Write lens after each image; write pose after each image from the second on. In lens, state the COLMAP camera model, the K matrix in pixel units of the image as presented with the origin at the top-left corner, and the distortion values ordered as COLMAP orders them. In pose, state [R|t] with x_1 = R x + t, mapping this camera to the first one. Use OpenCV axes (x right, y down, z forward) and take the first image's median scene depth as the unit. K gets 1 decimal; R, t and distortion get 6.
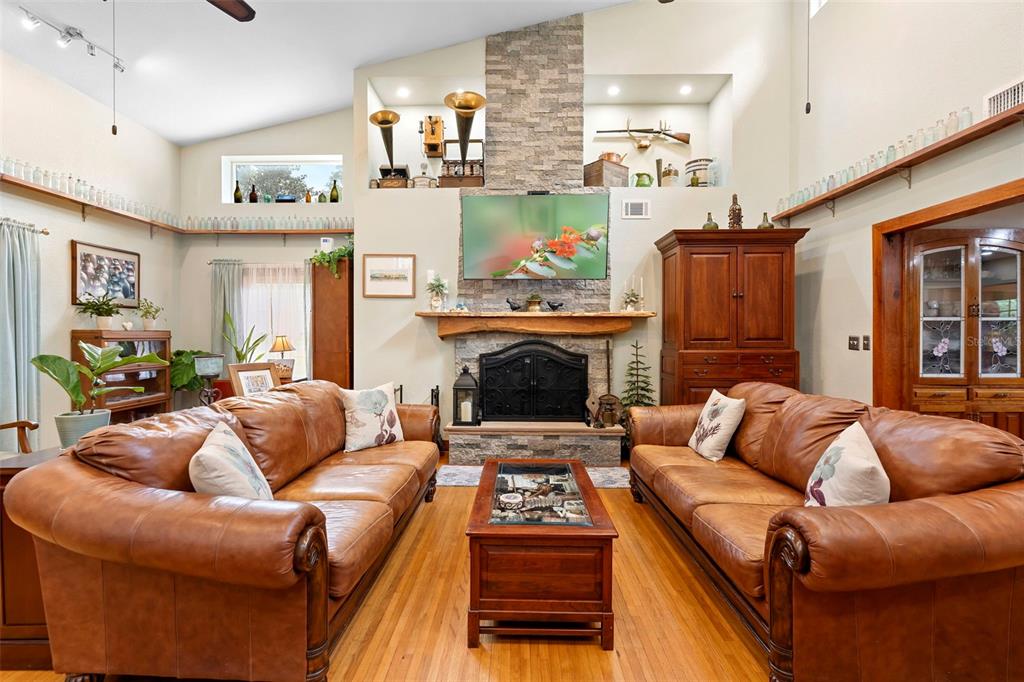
lens RADIAL K [[466.2, 0, 506.4], [0, 466.2, 340.7], [0, 0, 1]] dist [0.002695, 0.000804]
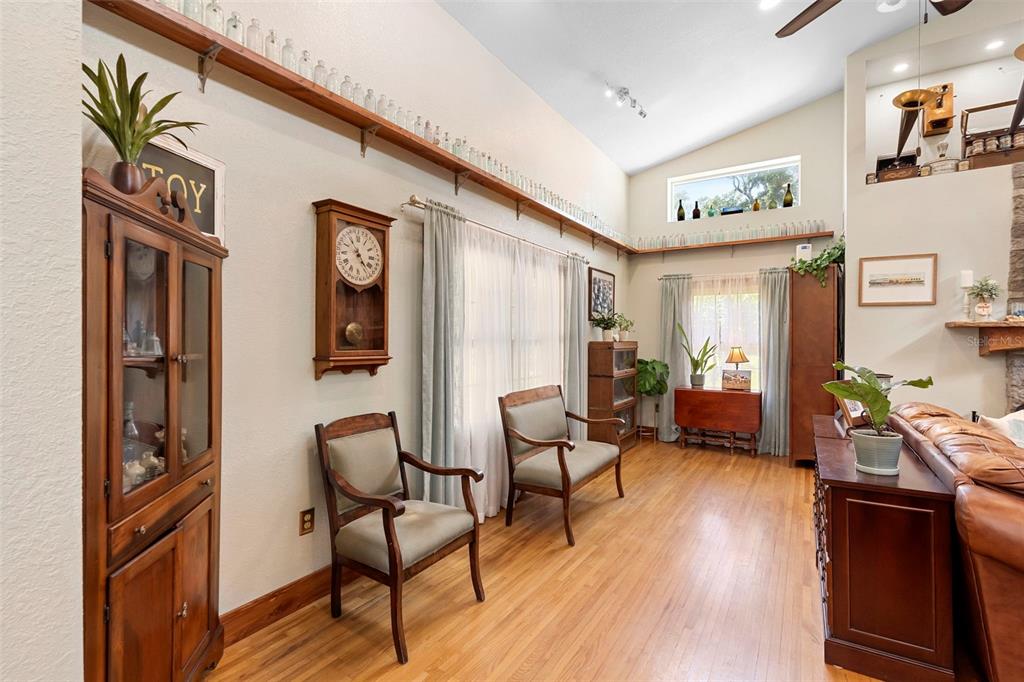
lens RADIAL K [[466.2, 0, 509.7], [0, 466.2, 339.2], [0, 0, 1]] dist [0.002695, 0.000804]
pose [[0.857595, 0.005008, -0.514300, -0.418465], [-0.012391, 0.999864, -0.010926, -0.011517], [0.514176, 0.015743, 0.857540, -0.114090]]
